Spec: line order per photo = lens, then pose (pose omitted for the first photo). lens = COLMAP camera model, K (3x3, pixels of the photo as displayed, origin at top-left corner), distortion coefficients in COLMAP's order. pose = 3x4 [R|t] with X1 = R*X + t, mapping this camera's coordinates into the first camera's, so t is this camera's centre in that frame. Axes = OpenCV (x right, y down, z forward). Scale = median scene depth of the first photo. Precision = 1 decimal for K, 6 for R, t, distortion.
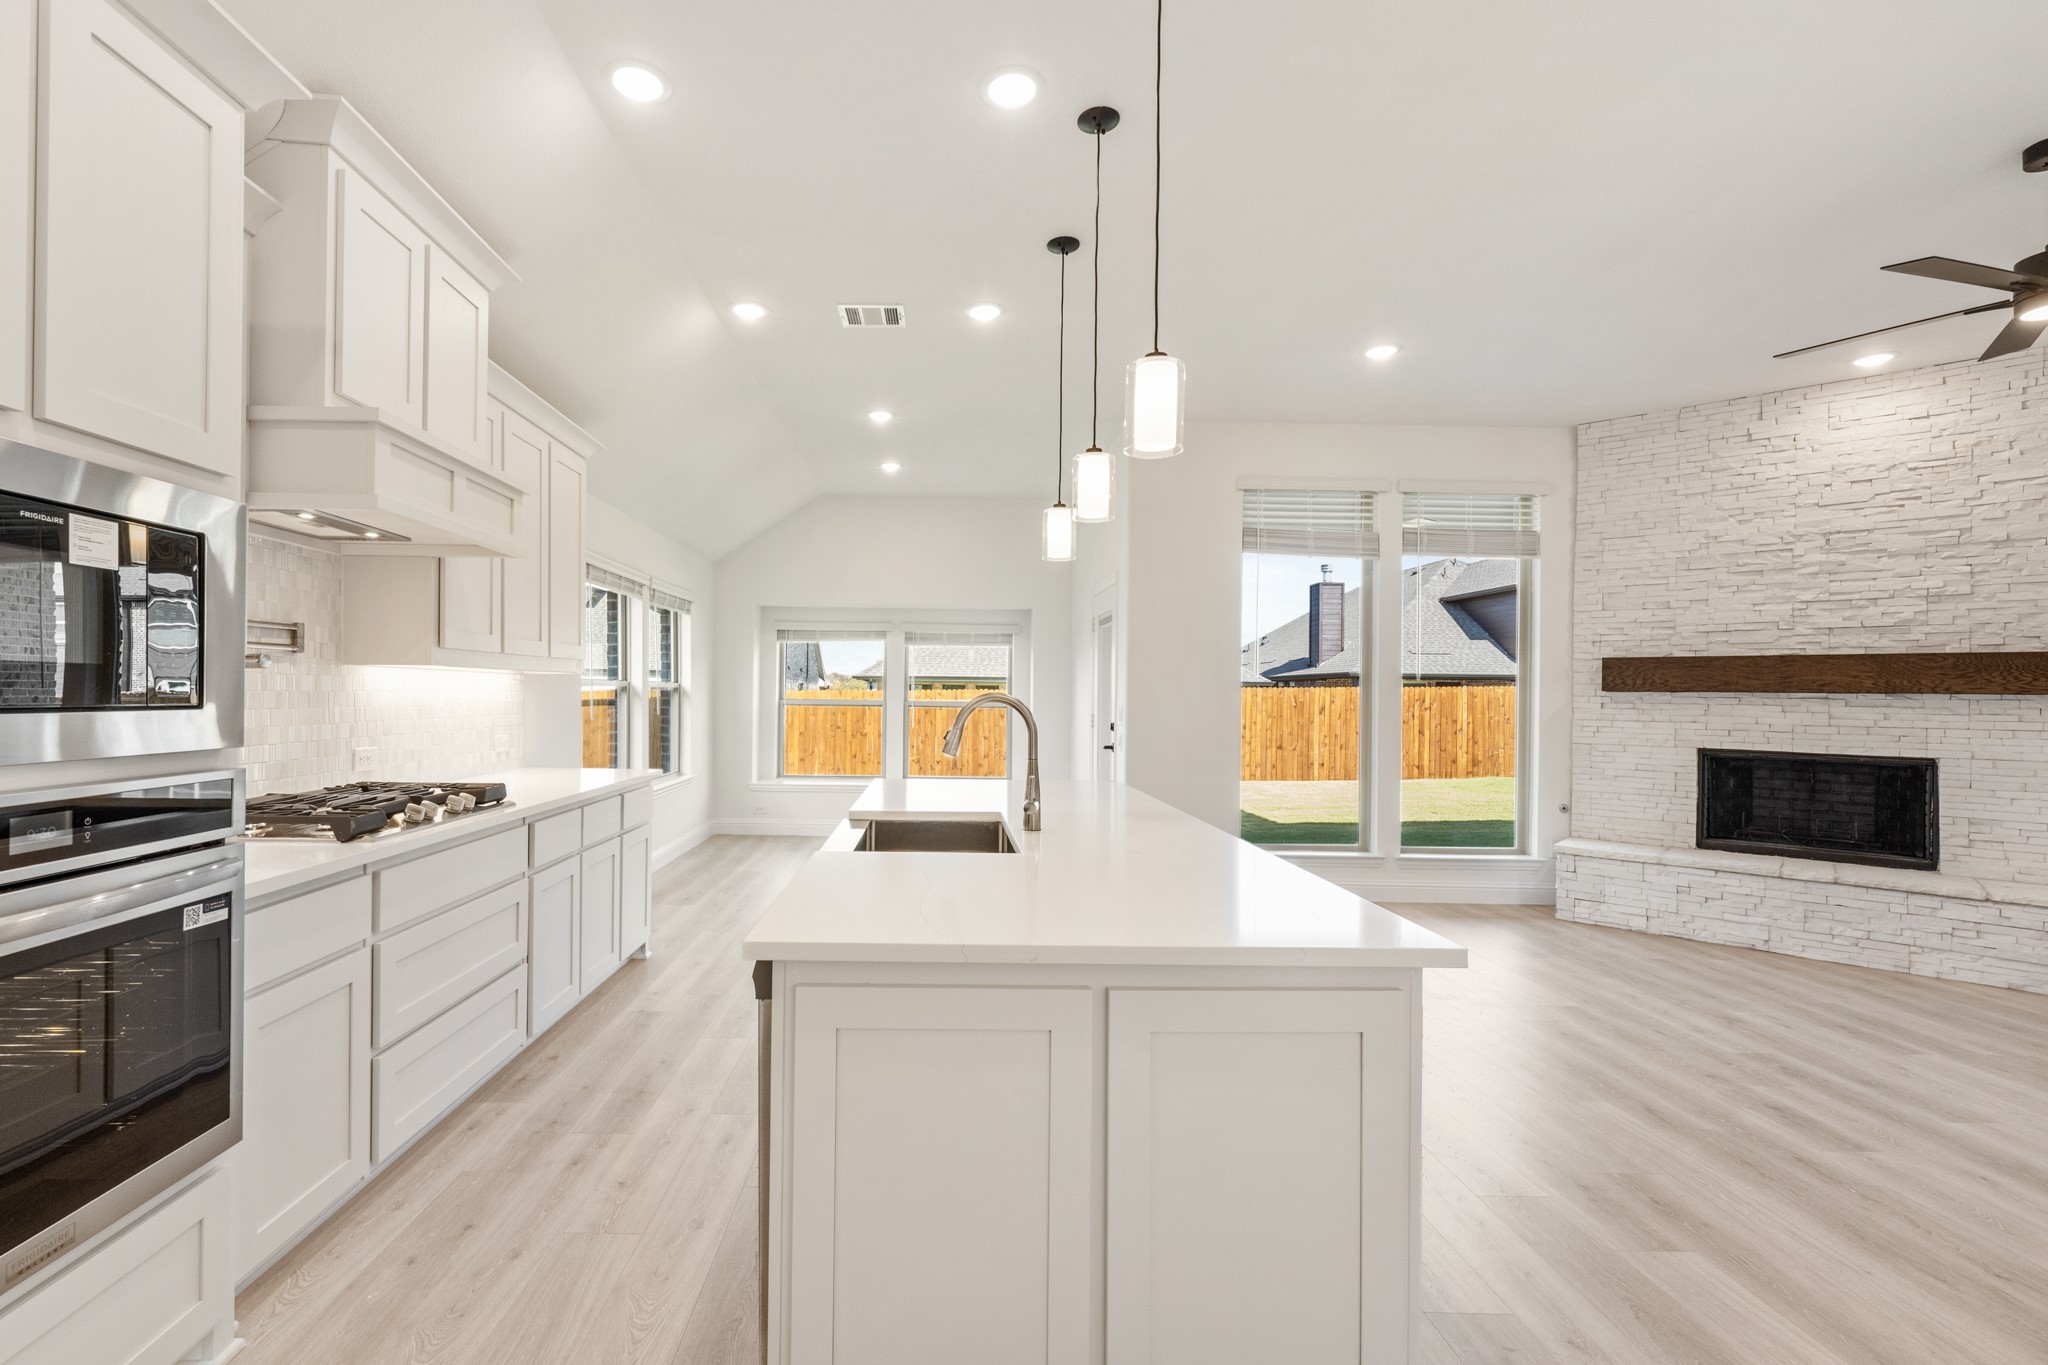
lens RADIAL K [[900.8, 0, 926.8], [0, 900.8, 690.0], [0, 0, 1]] dist [-0.000722, -0.000207]
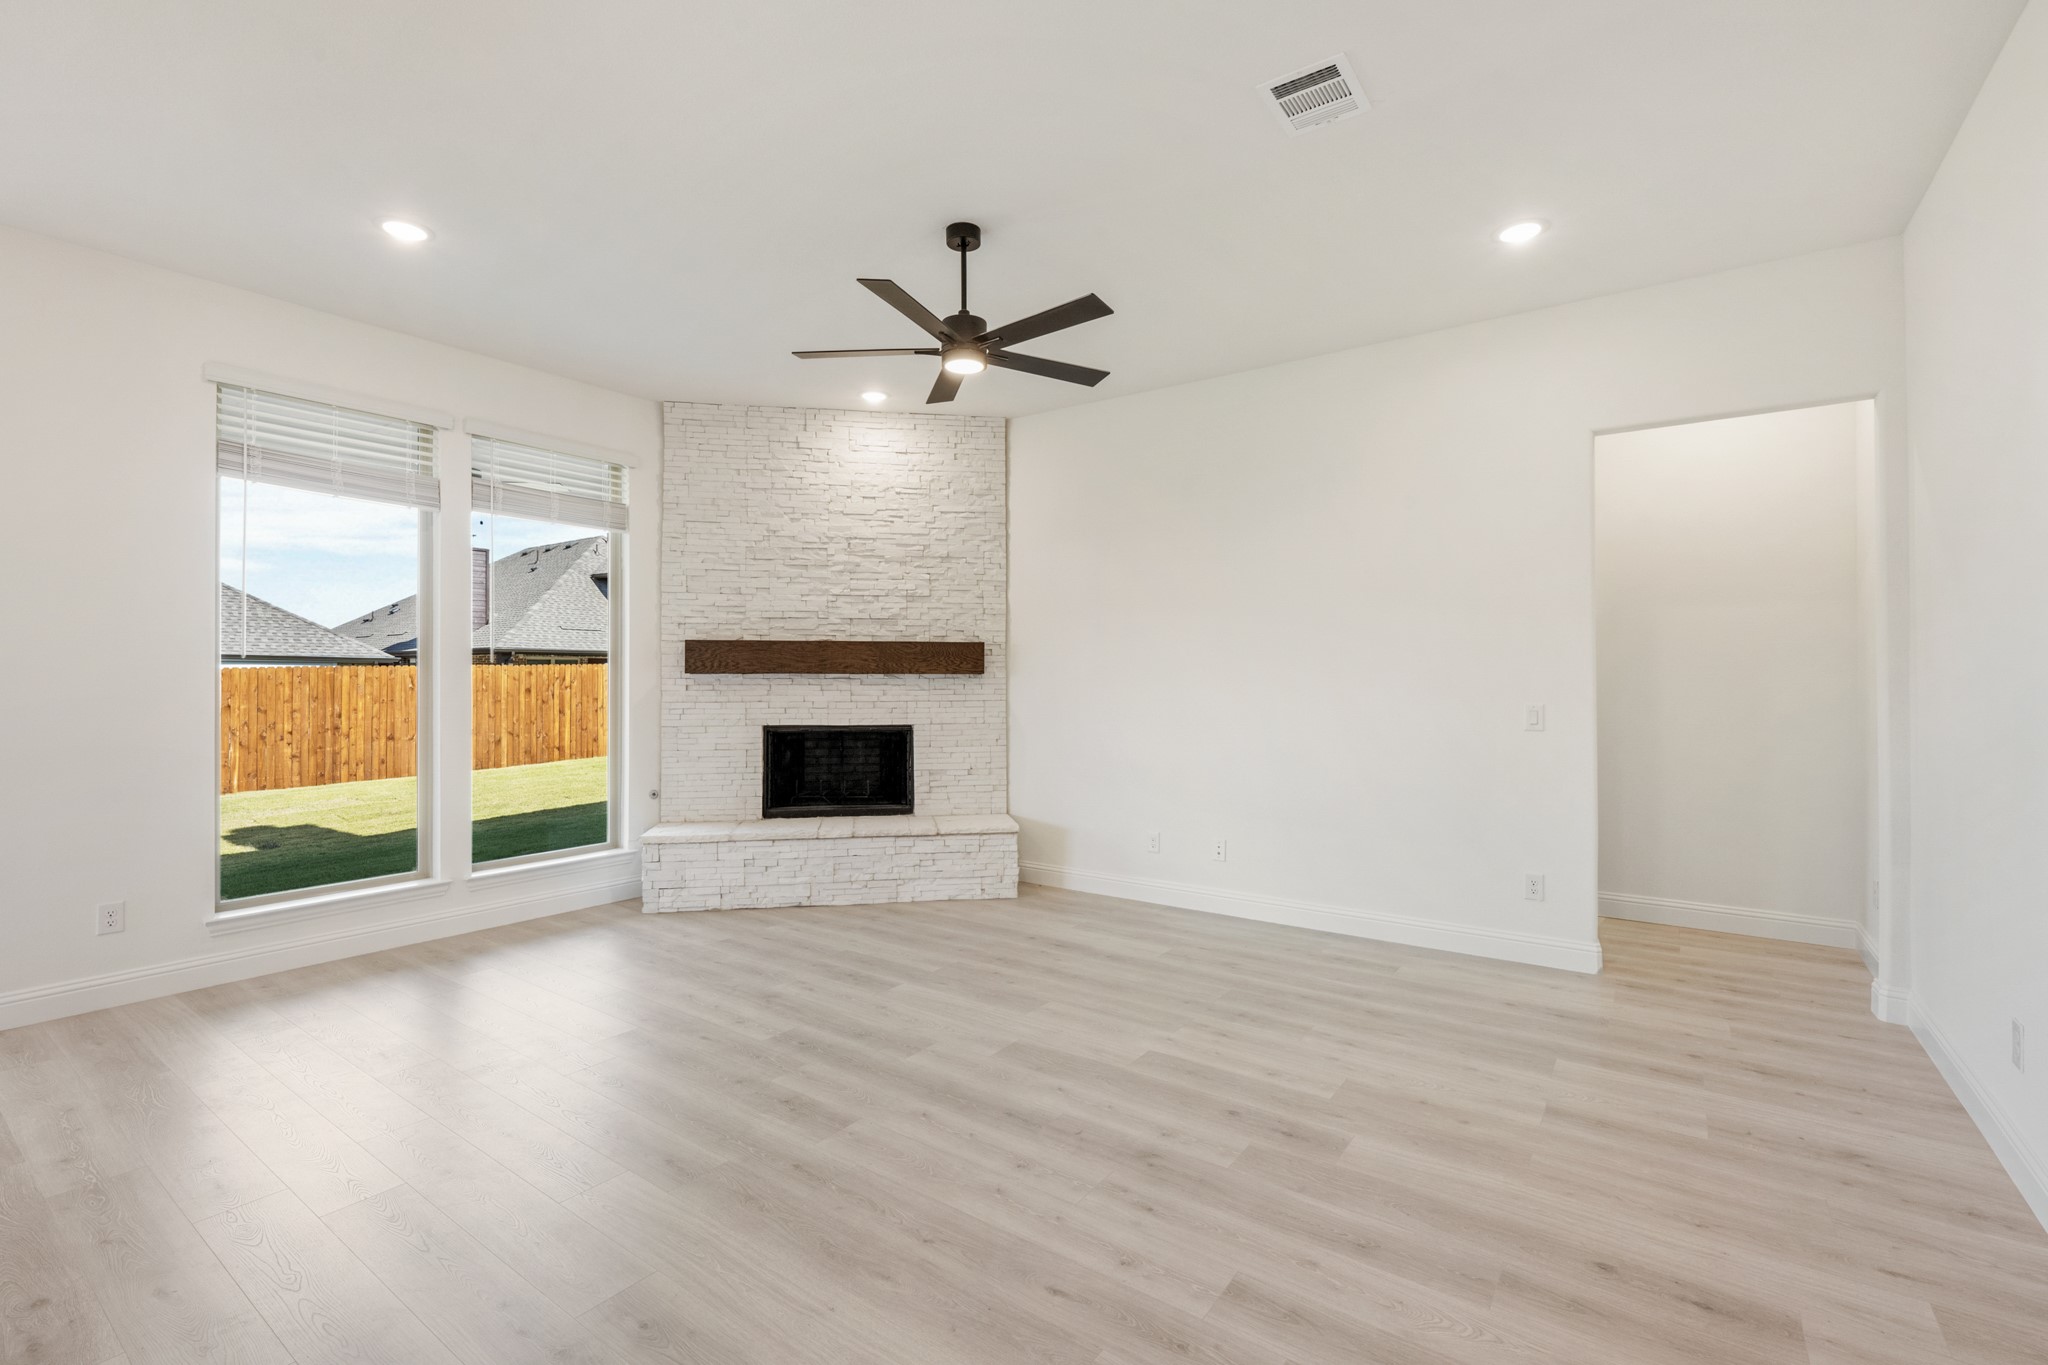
lens RADIAL K [[906.1, 0, 1038.3], [0, 906.1, 668.7], [0, 0, 1]] dist [-0.000140, 0.000071]
pose [[0.571049, -0.007727, 0.820880, 0.170865], [0.004523, 0.999970, 0.006267, -0.009678], [-0.820903, 0.000134, 0.571067, 0.121822]]
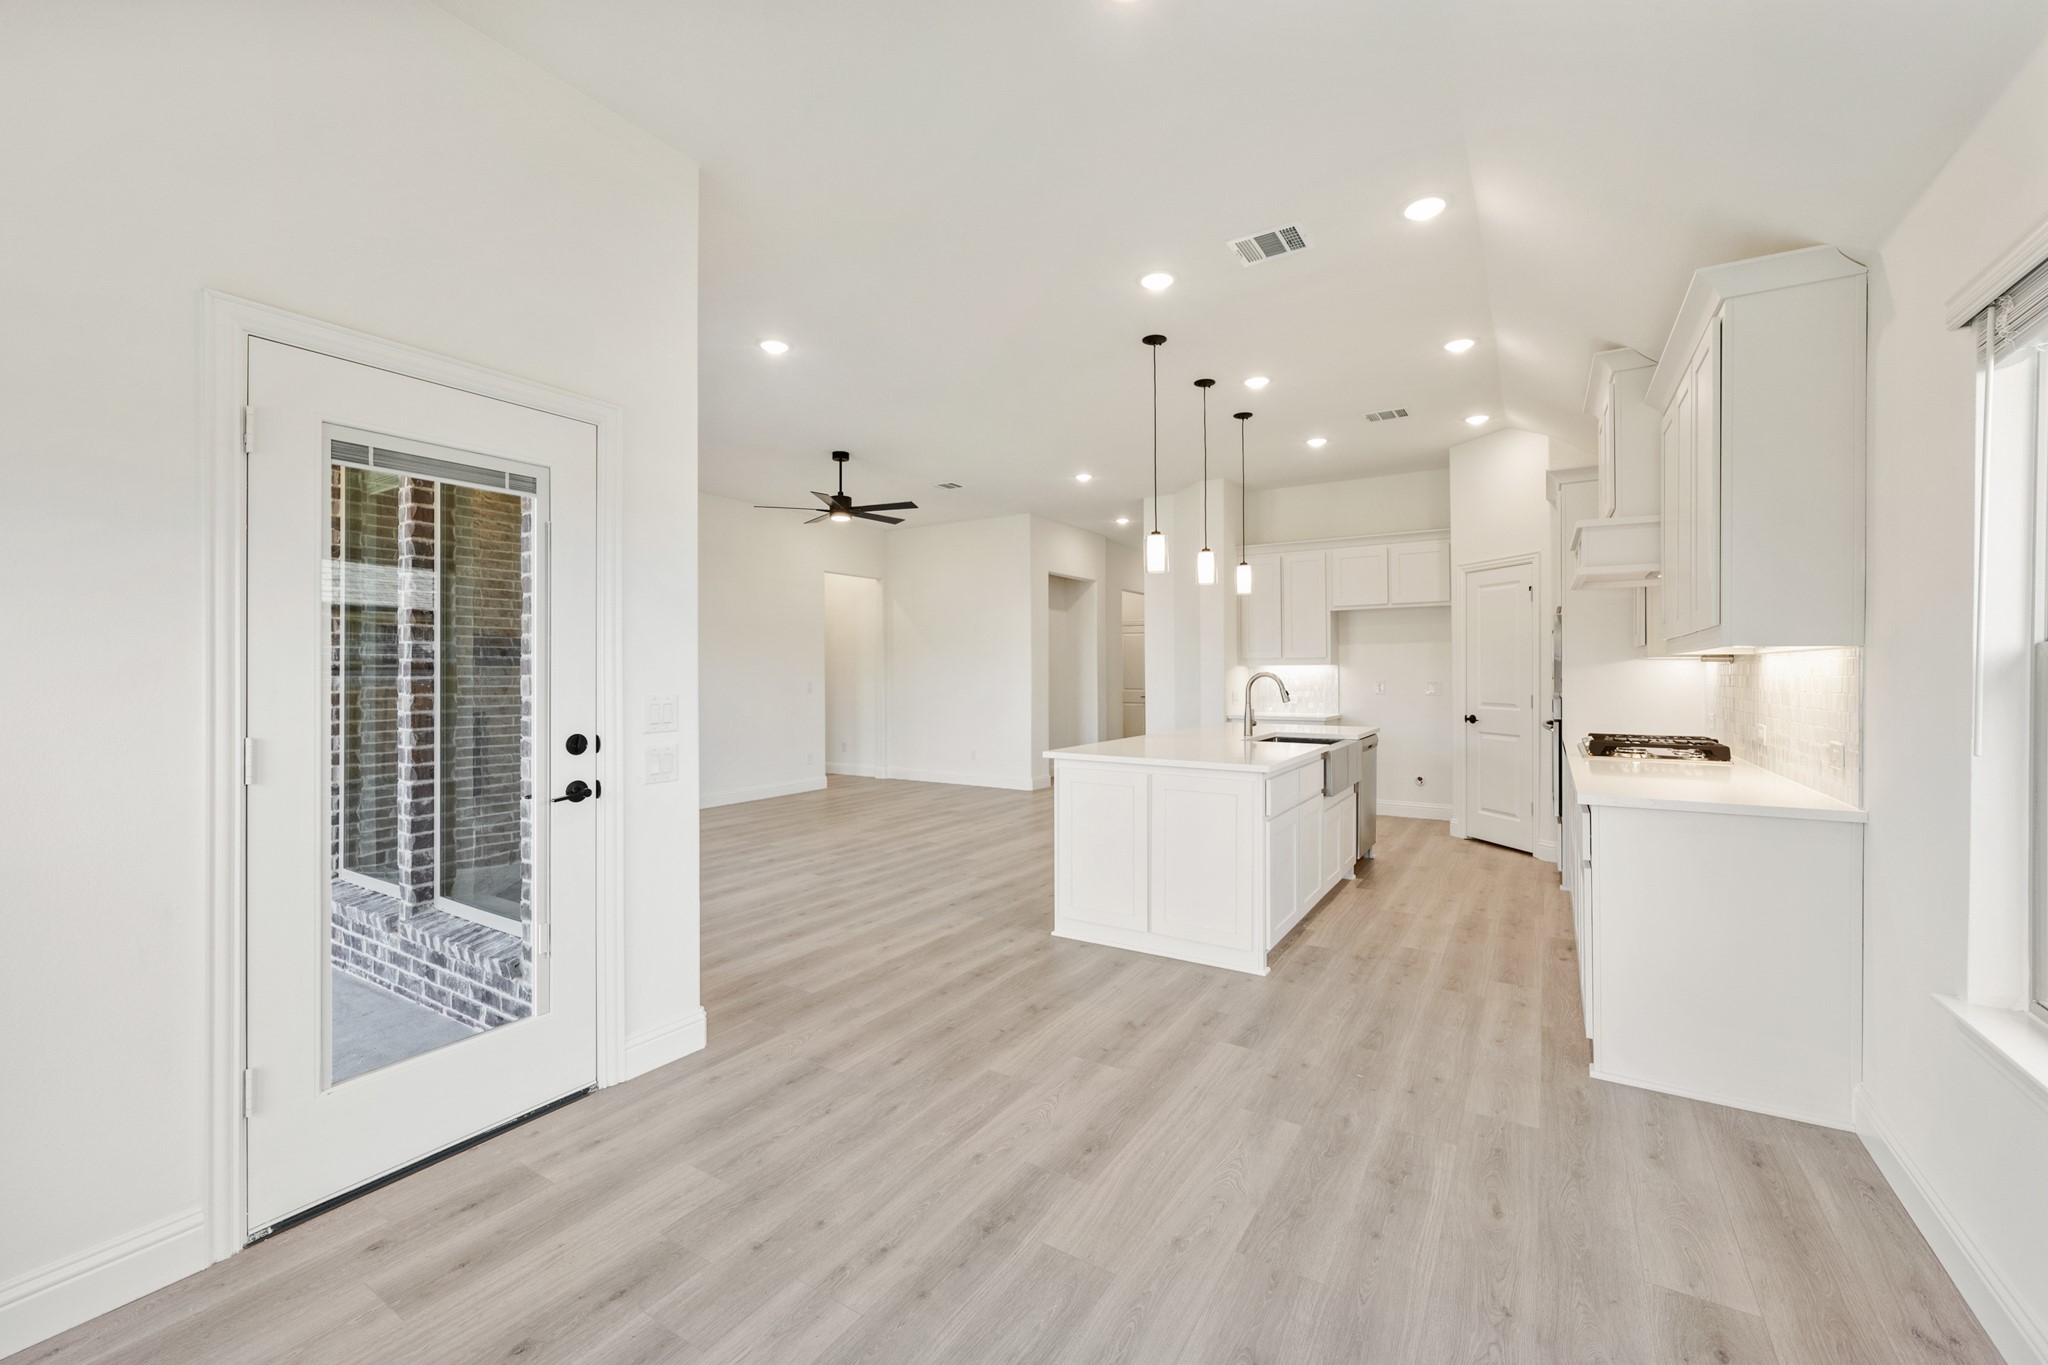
lens RADIAL K [[815.9, 0, 1031.7], [0, 815.9, 672.0], [0, 0, 1]] dist [-0.000368, -0.000010]
pose [[-0.856350, -0.009146, 0.516315, -0.240655], [-0.009863, 0.999950, 0.001354, 0.002855], [-0.516301, -0.003933, -0.856398, 1.578219]]
